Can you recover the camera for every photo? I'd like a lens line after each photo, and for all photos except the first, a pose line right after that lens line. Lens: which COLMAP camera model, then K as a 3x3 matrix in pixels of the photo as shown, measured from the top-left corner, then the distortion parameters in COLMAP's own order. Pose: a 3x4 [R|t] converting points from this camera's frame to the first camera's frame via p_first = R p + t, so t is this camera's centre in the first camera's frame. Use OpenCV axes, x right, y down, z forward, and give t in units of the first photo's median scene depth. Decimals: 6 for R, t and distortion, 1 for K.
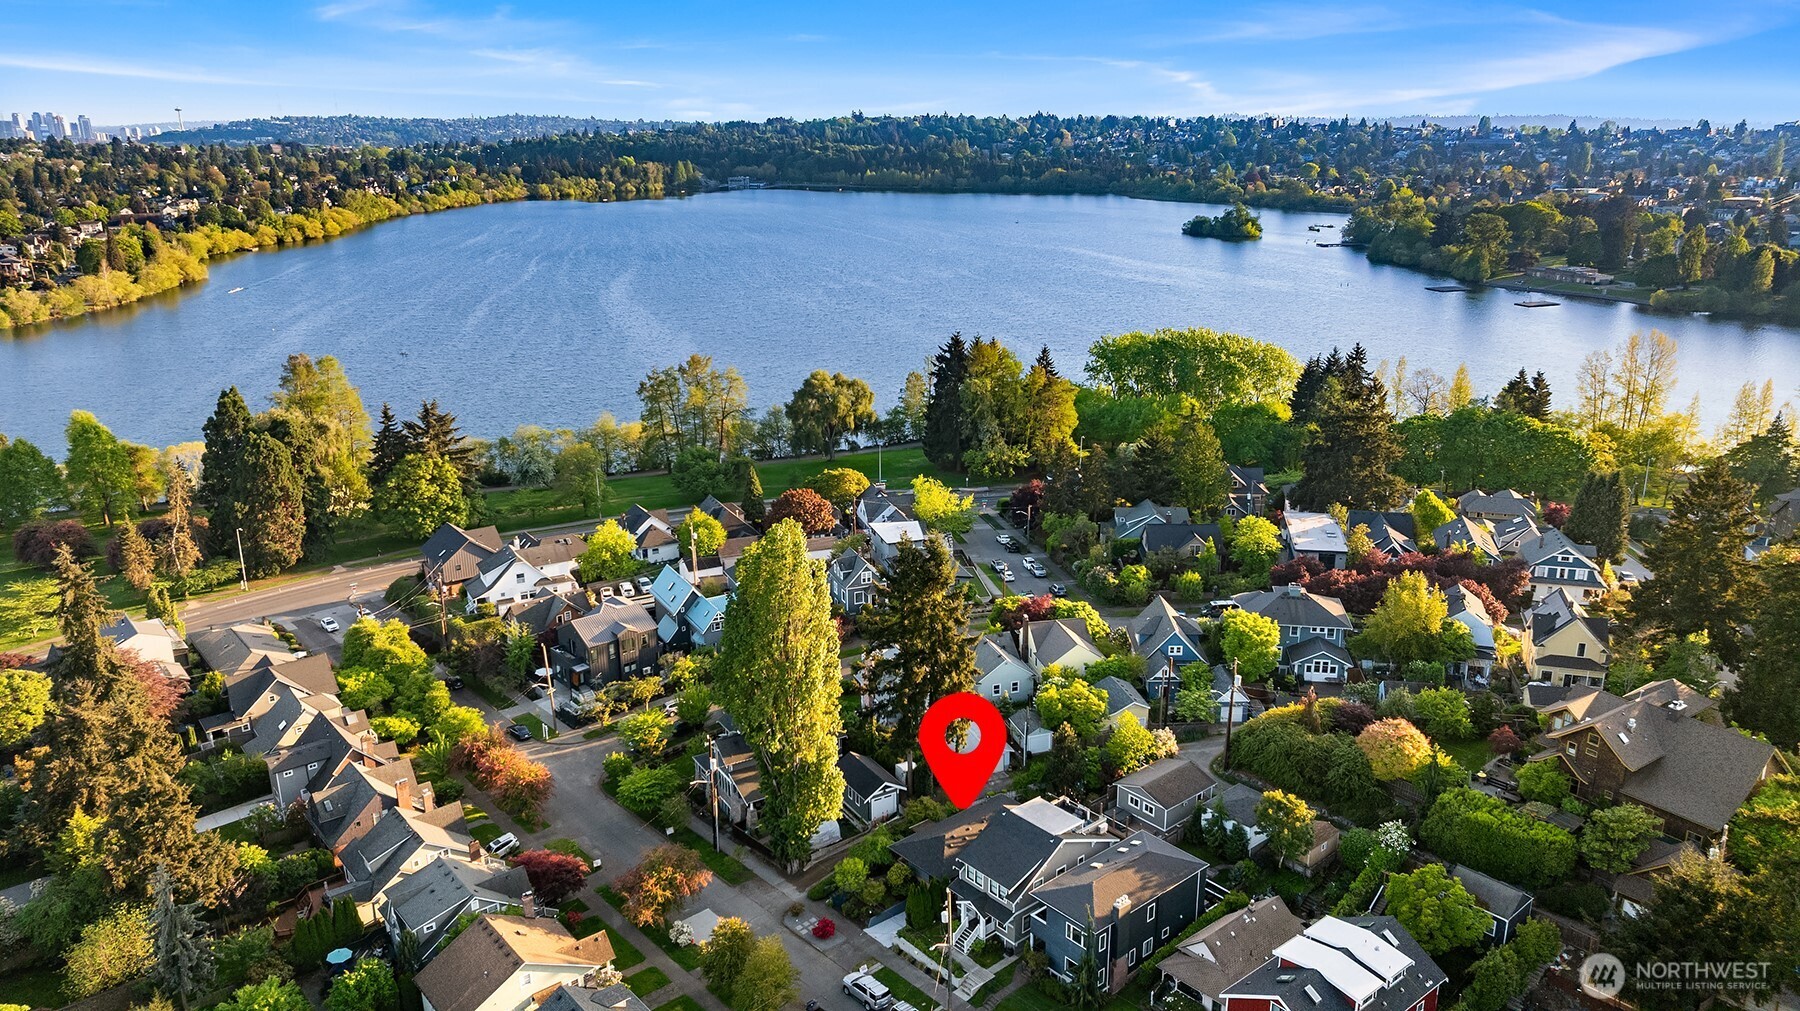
lens RADIAL K [[1304.9, 0, 900.0], [0, 1304.9, 505.5], [0, 0, 1]] dist [-0.009821, -0.003588]
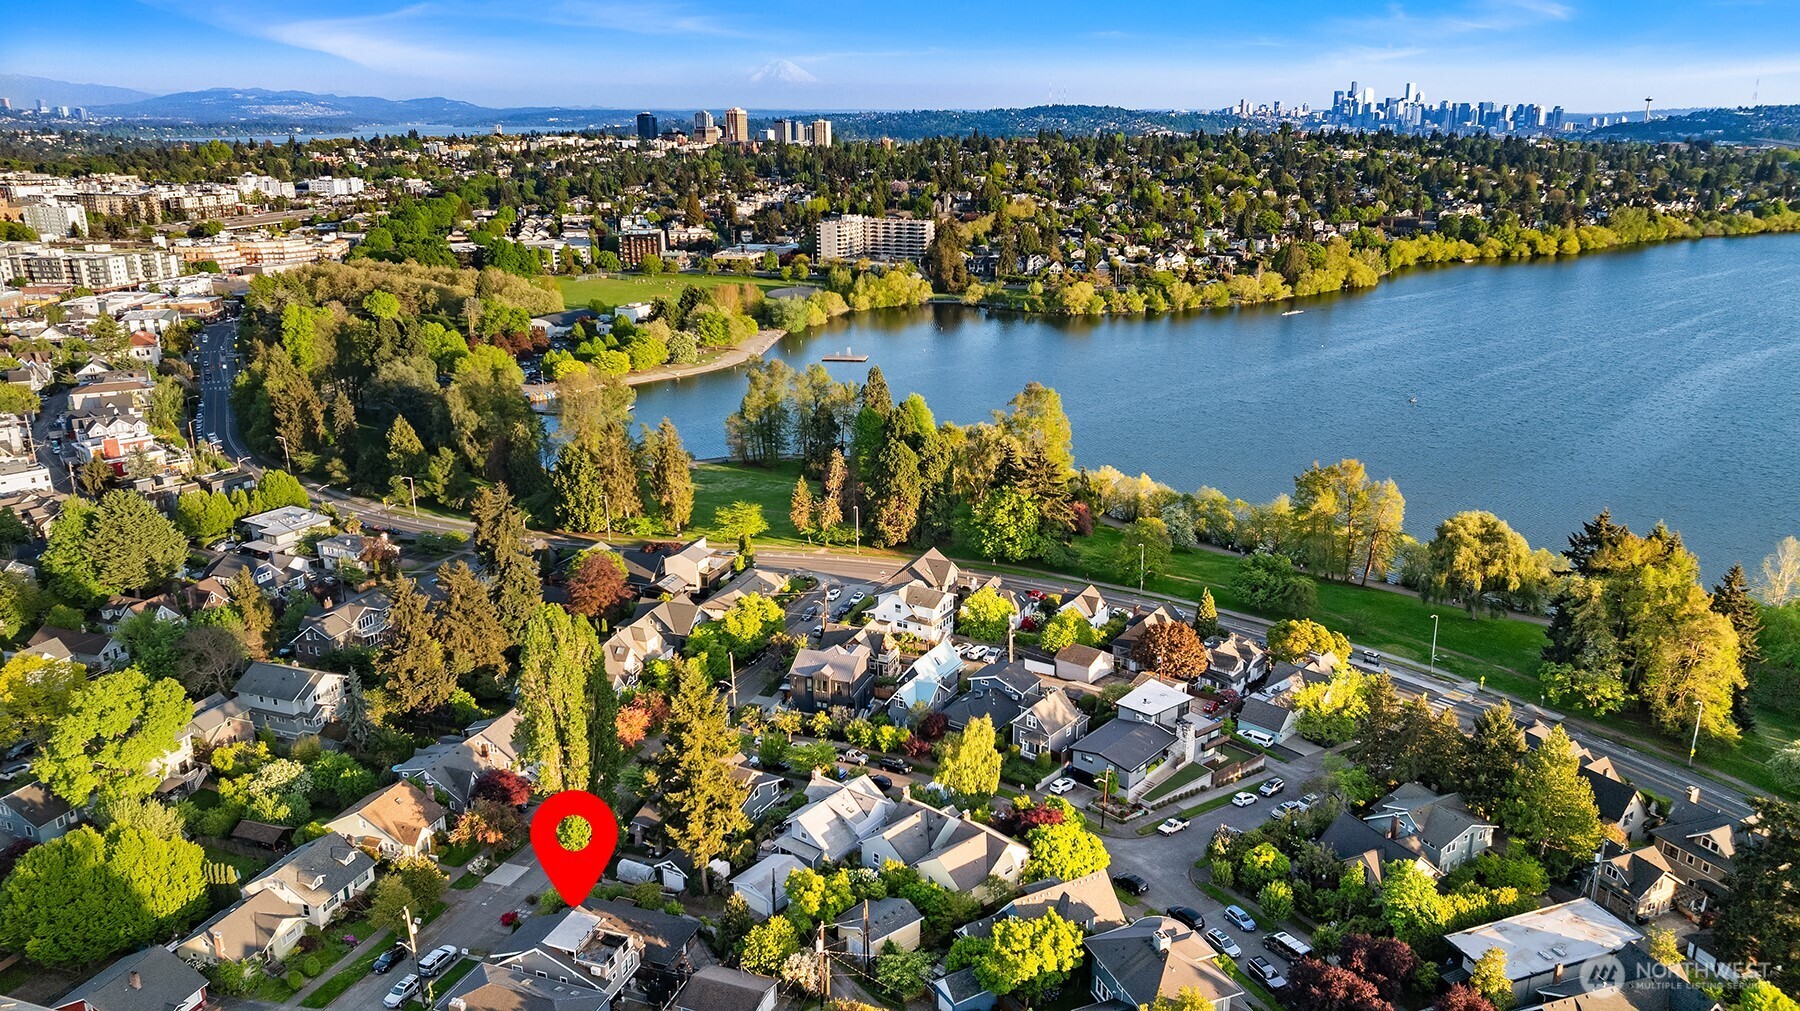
lens RADIAL K [[1304.9, 0, 900.0], [0, 1304.9, 505.5], [0, 0, 1]] dist [-0.009821, -0.003588]
pose [[0.491204, 0.261820, -0.830764, 0.243842], [-0.246893, 0.956491, 0.155464, -0.079264], [0.835322, 0.128746, 0.534473, 0.128256]]
